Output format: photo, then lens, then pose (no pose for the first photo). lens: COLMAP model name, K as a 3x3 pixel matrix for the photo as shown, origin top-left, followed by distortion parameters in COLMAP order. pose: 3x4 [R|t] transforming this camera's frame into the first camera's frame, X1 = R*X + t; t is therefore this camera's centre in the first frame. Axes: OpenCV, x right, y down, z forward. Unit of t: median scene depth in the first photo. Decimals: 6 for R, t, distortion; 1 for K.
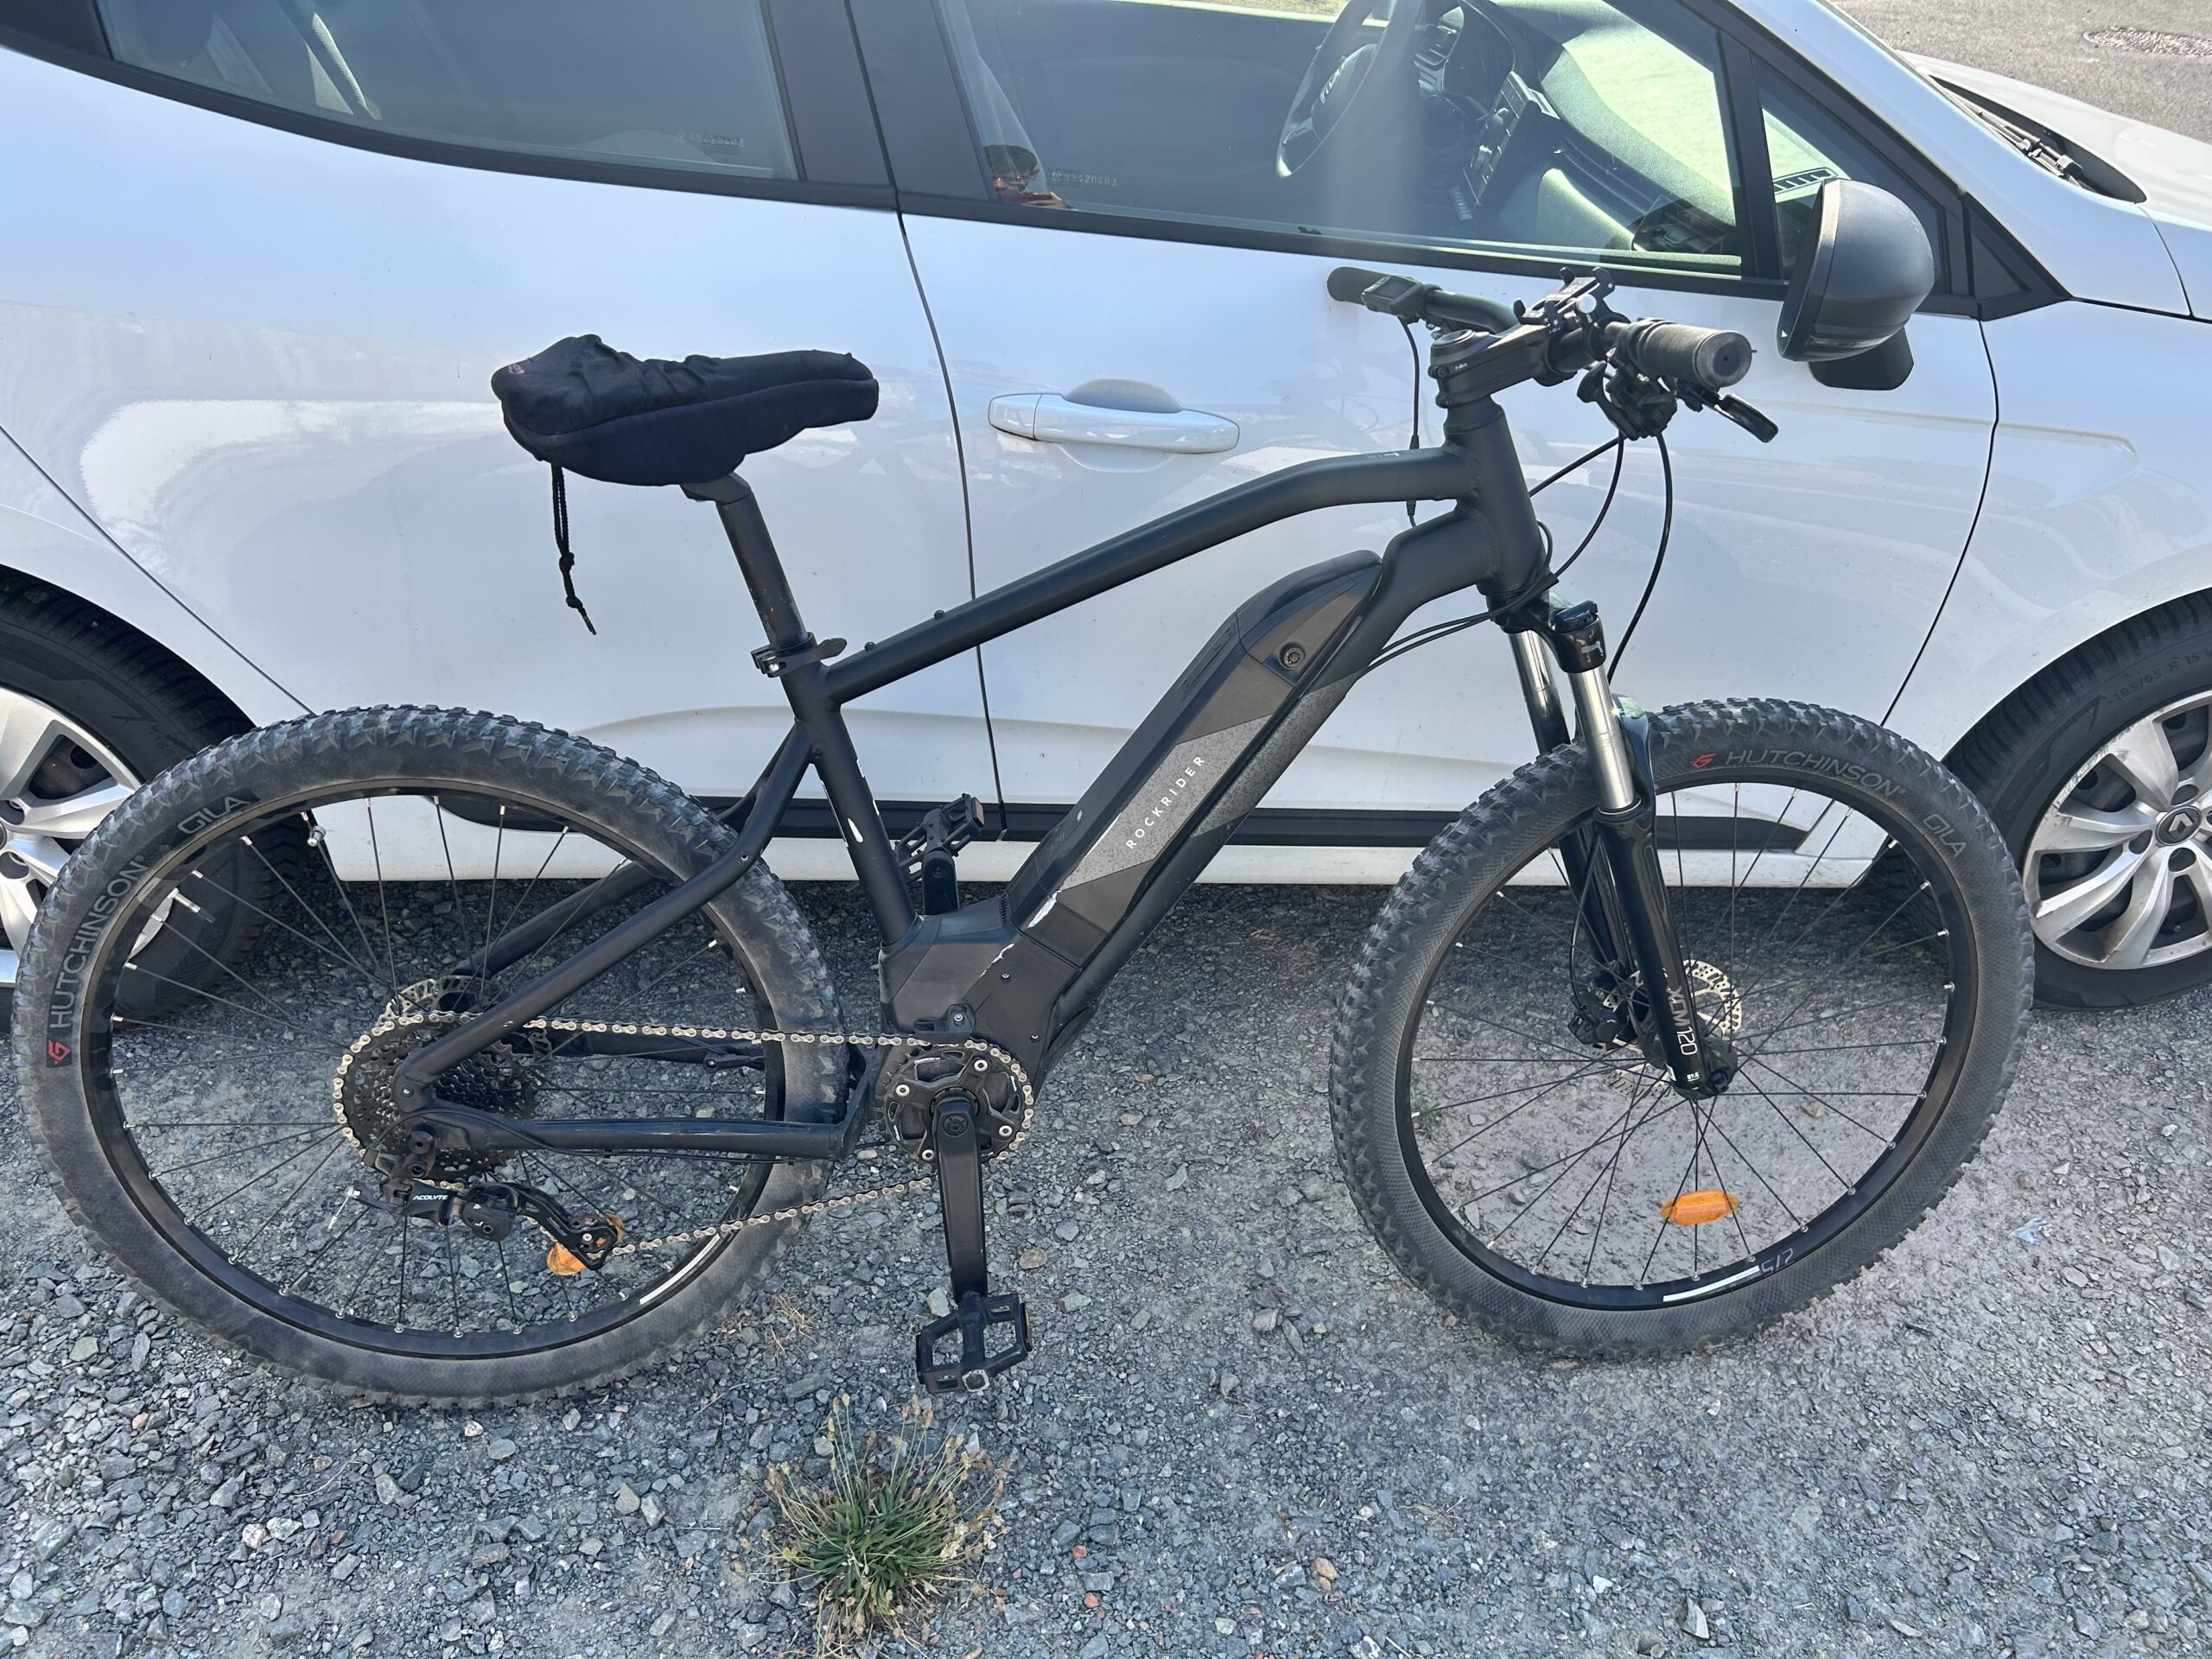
lens RADIAL K [[1680.2, 0, 1111.9], [0, 1680.2, 810.5], [0, 0, 1]] dist [0.021709, -0.015017]
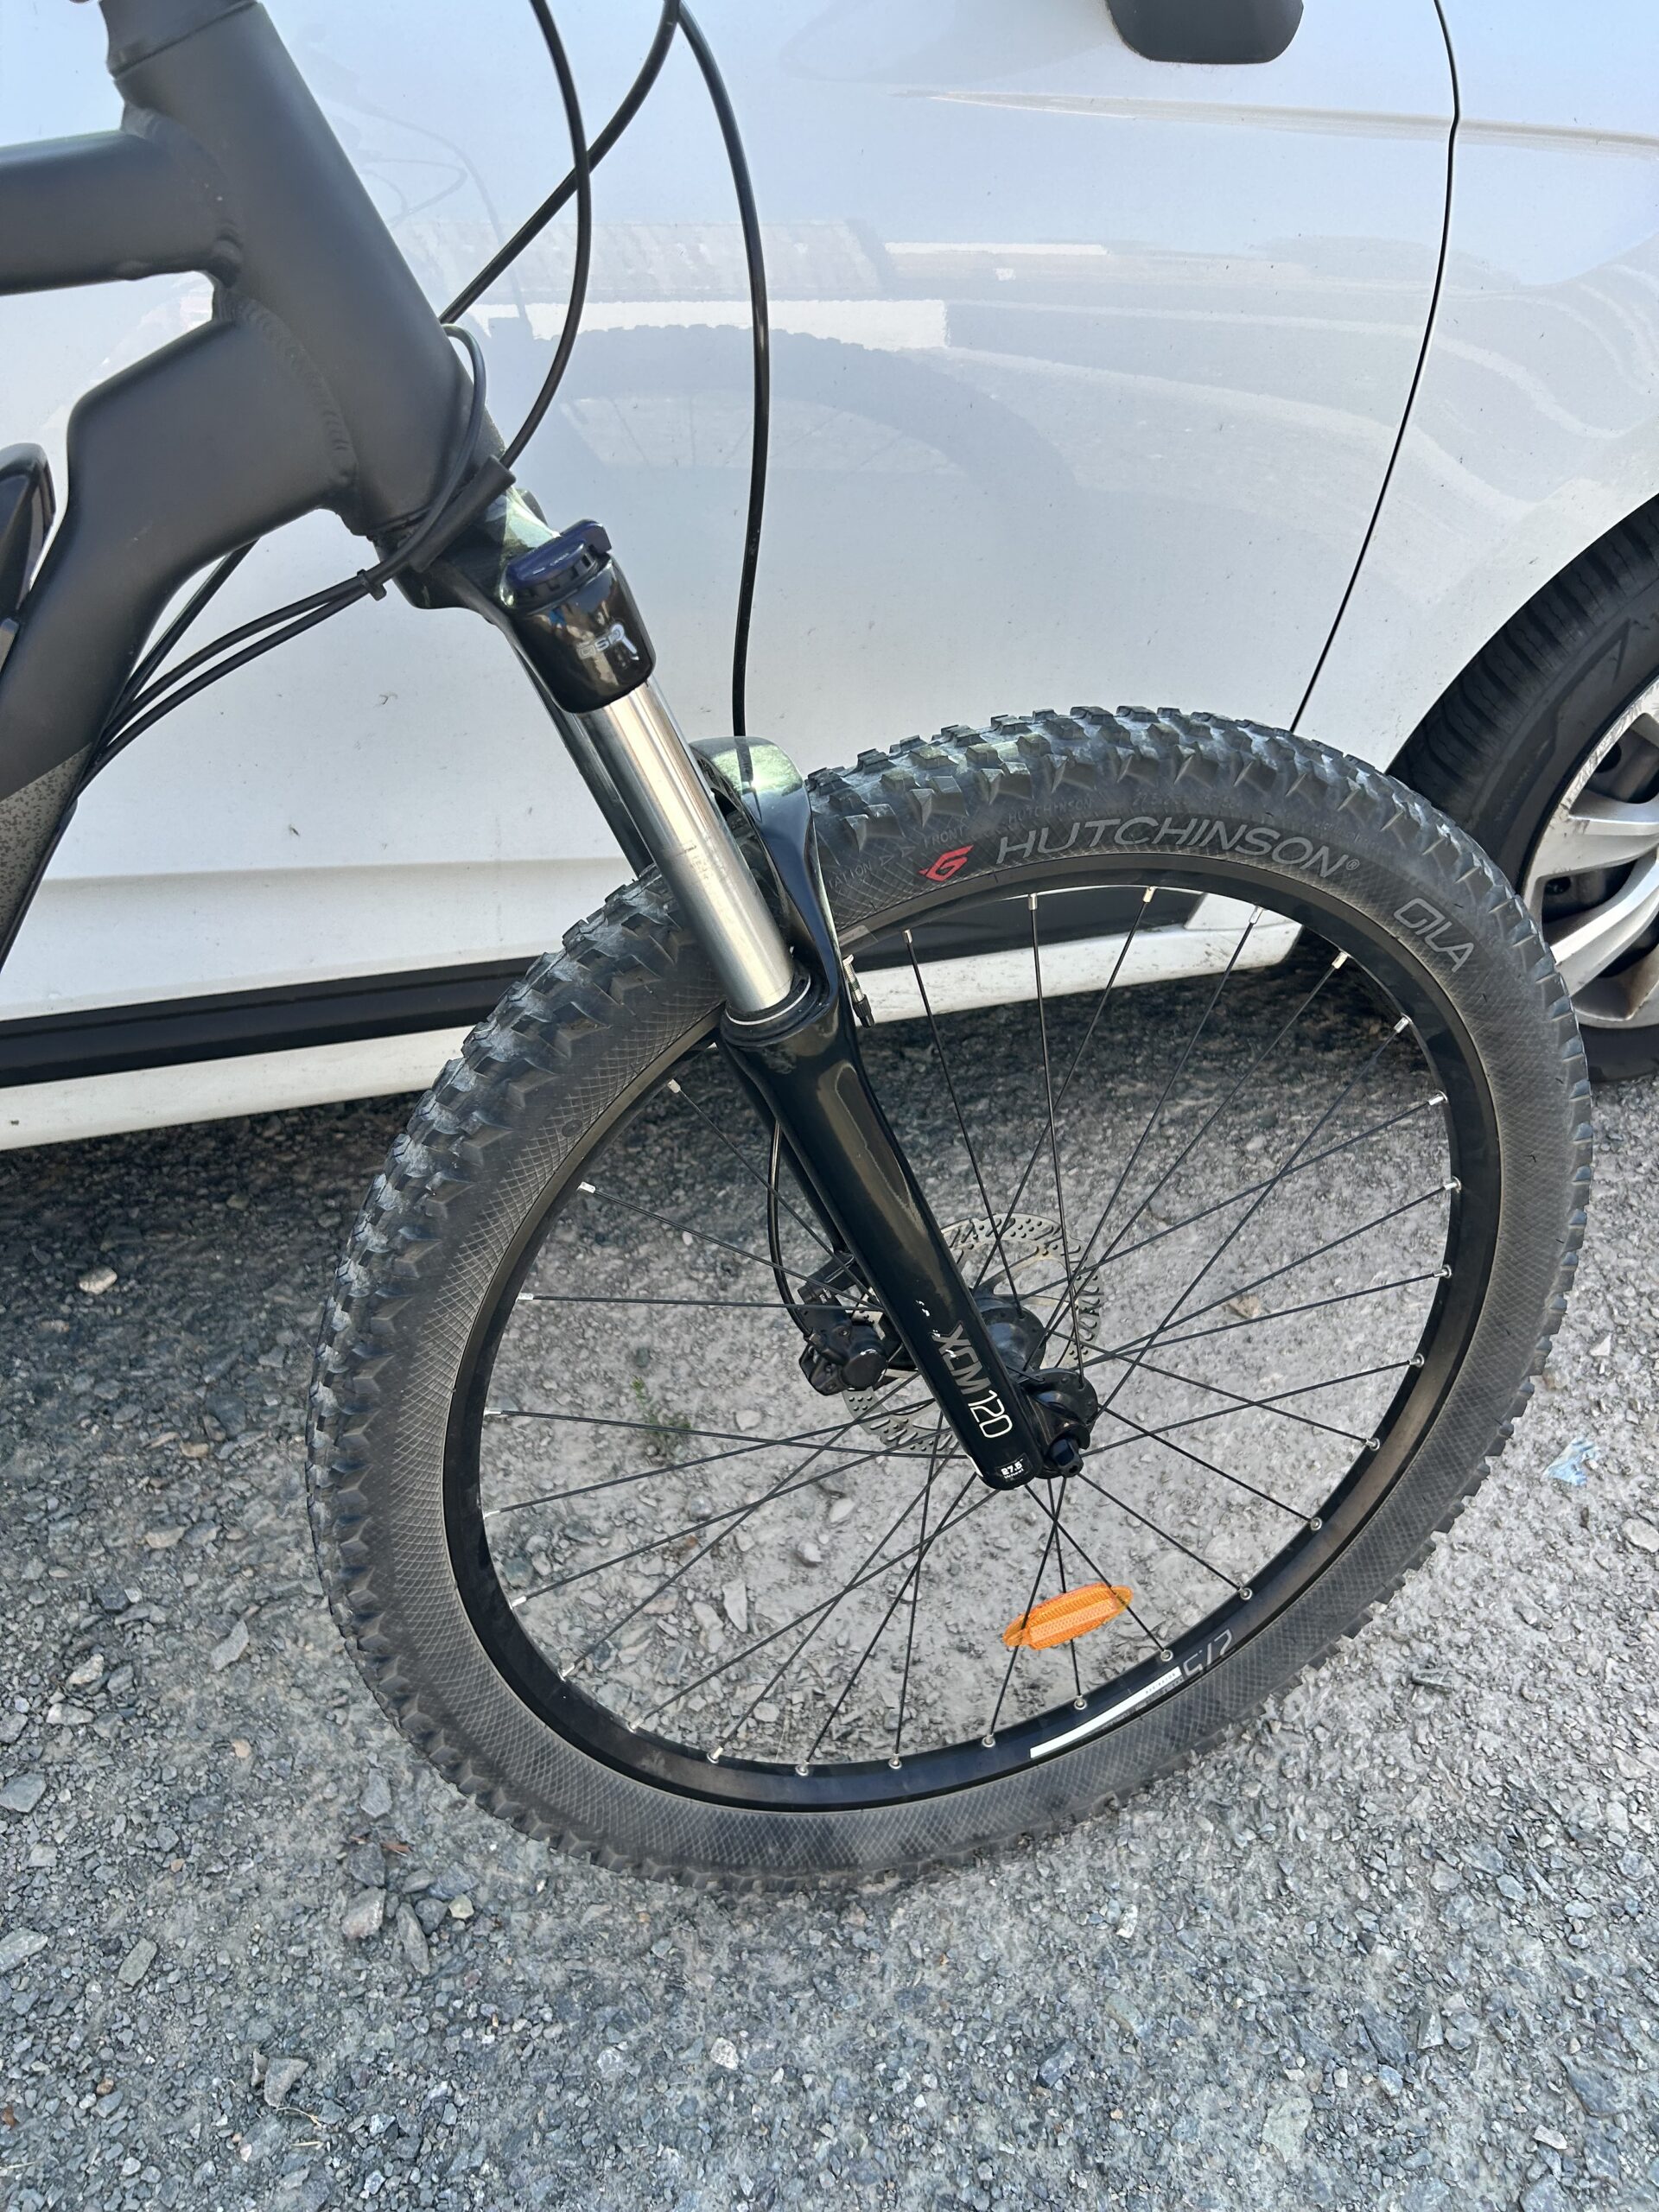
lens RADIAL K [[1680.2, 0, 822.4], [0, 1680.2, 1117.5], [0, 0, 1]] dist [0.021709, -0.015017]
pose [[0.979846, -0.151527, 0.130161, 0.214282], [0.127982, 0.976507, 0.173365, -0.040081], [-0.153372, -0.153213, 0.976219, 0.472097]]
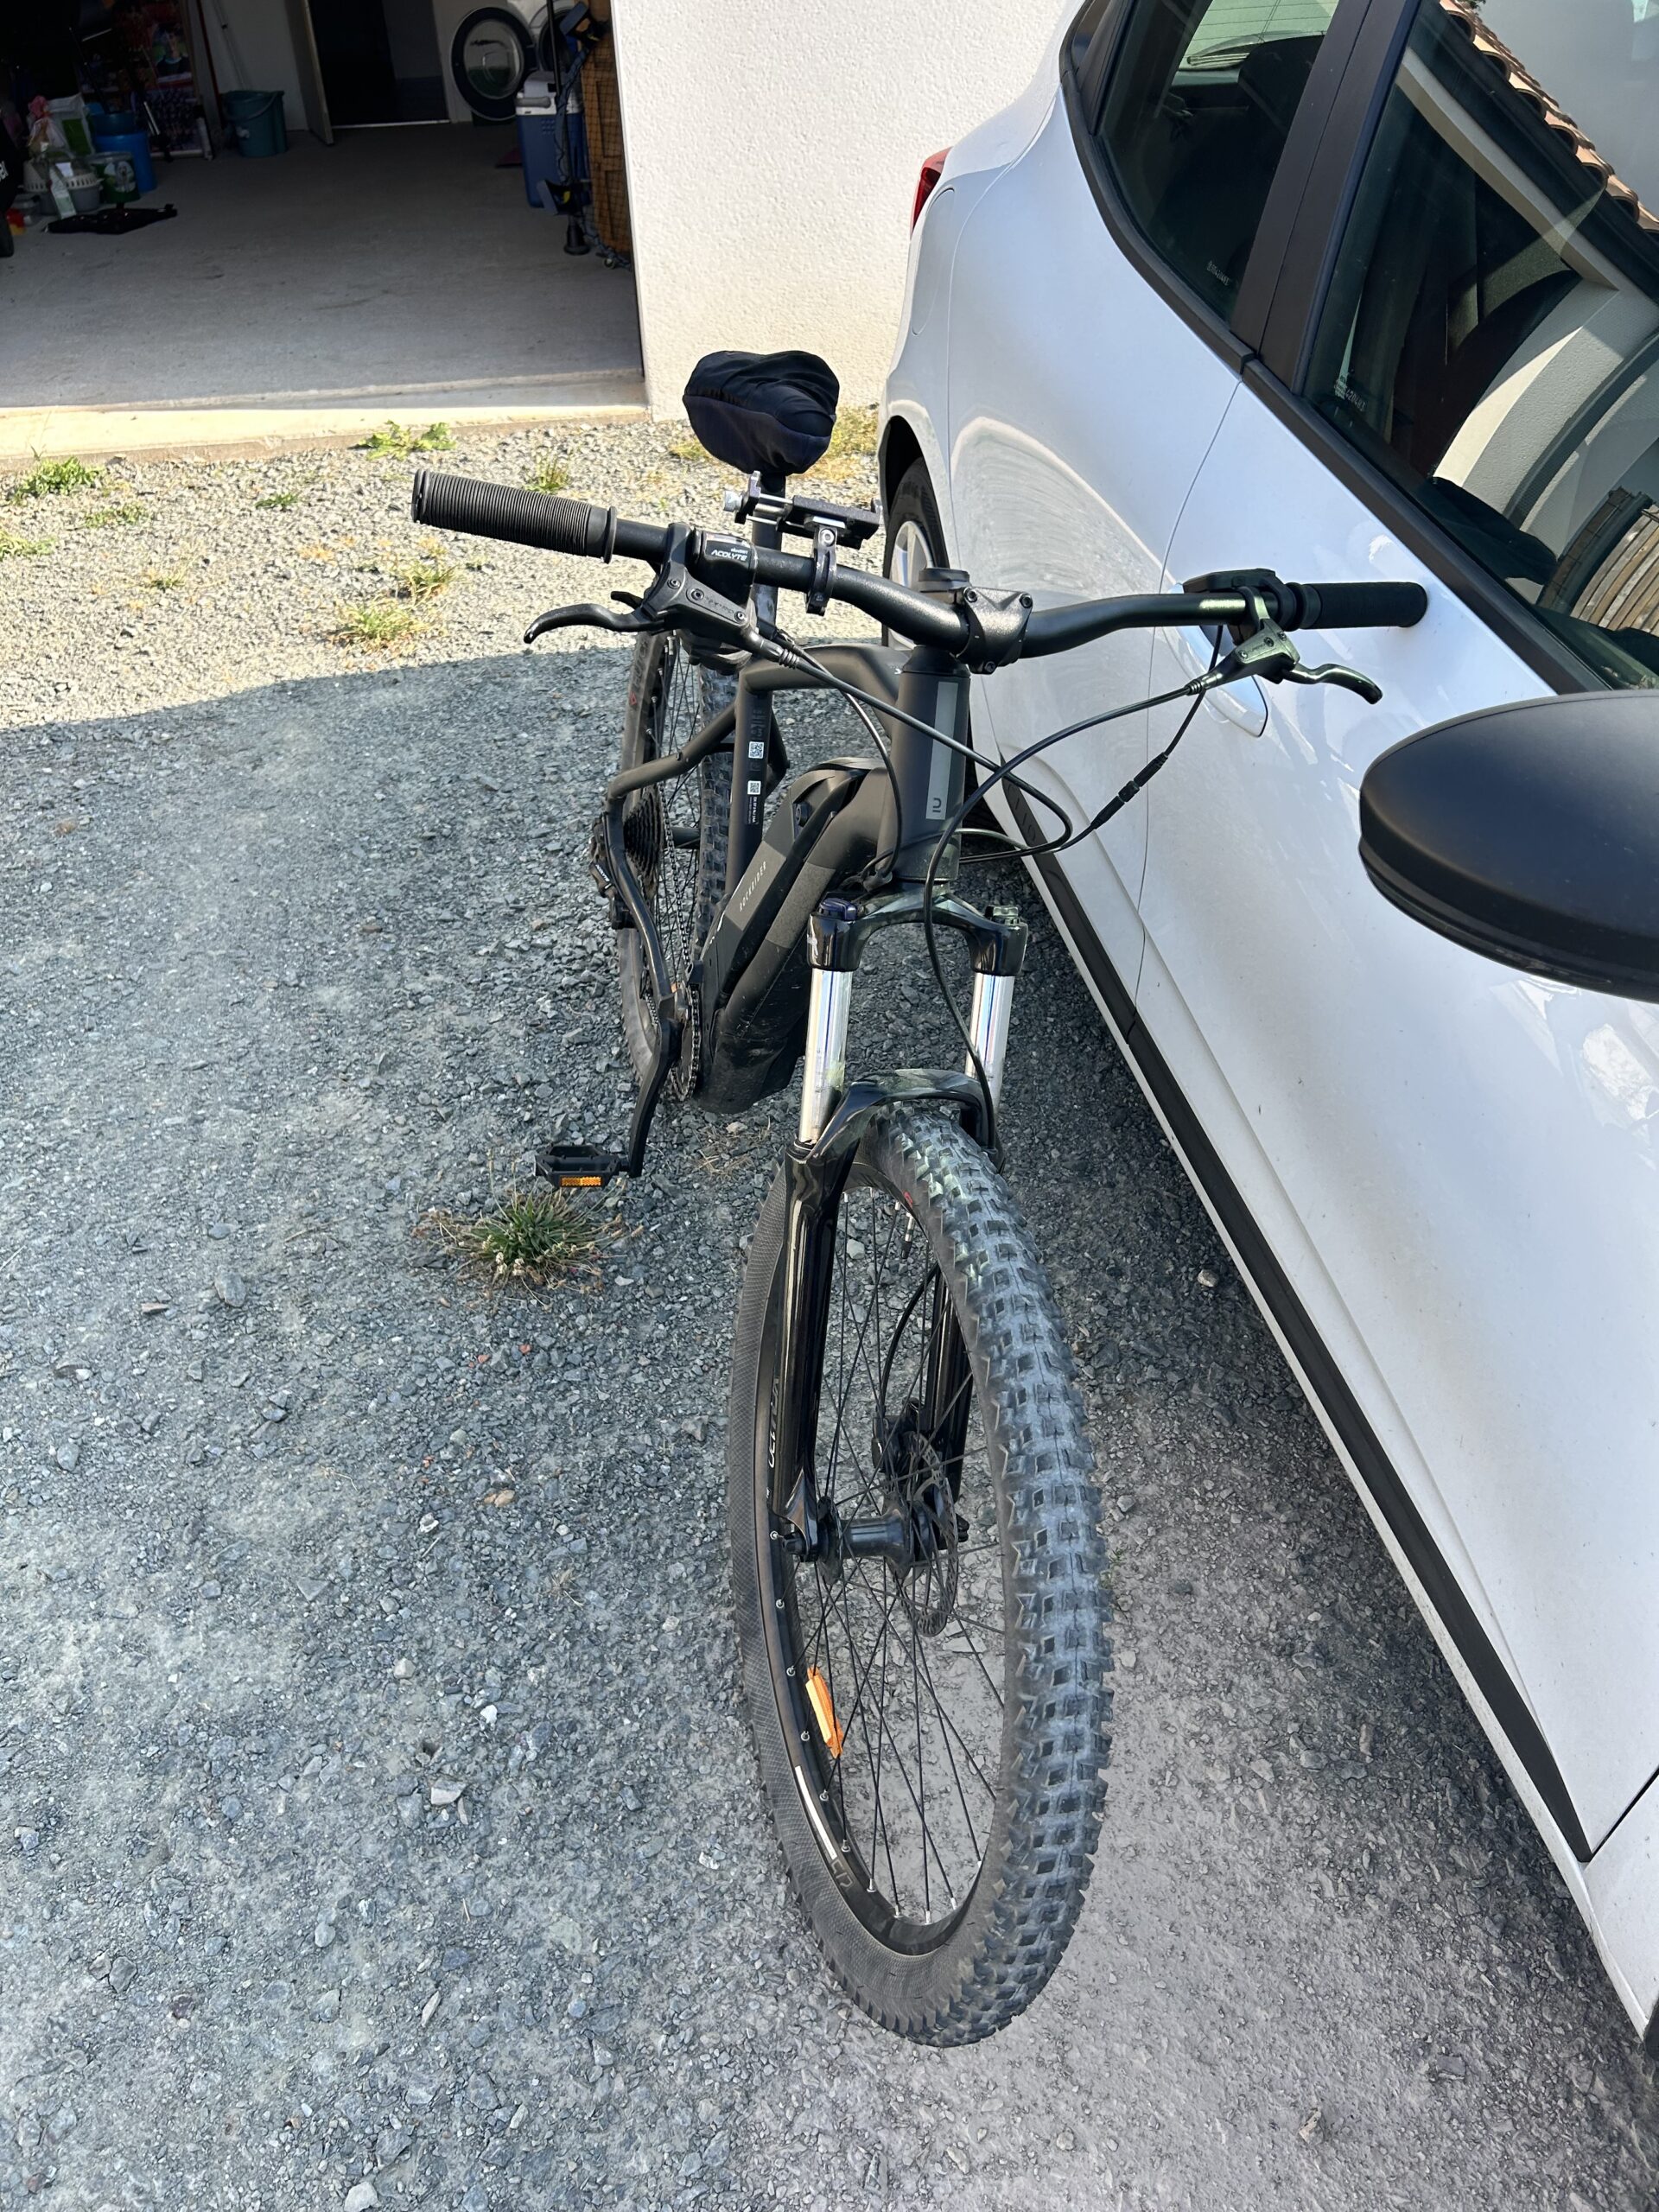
lens RADIAL K [[1680.2, 0, 838.6], [0, 1680.2, 1104.2], [0, 0, 1]] dist [0.021709, -0.015017]
pose [[0.112586, 0.568713, -0.814794, 0.837212], [-0.537702, 0.724441, 0.431350, -0.331148], [0.835585, 0.389552, 0.387360, 0.562323]]
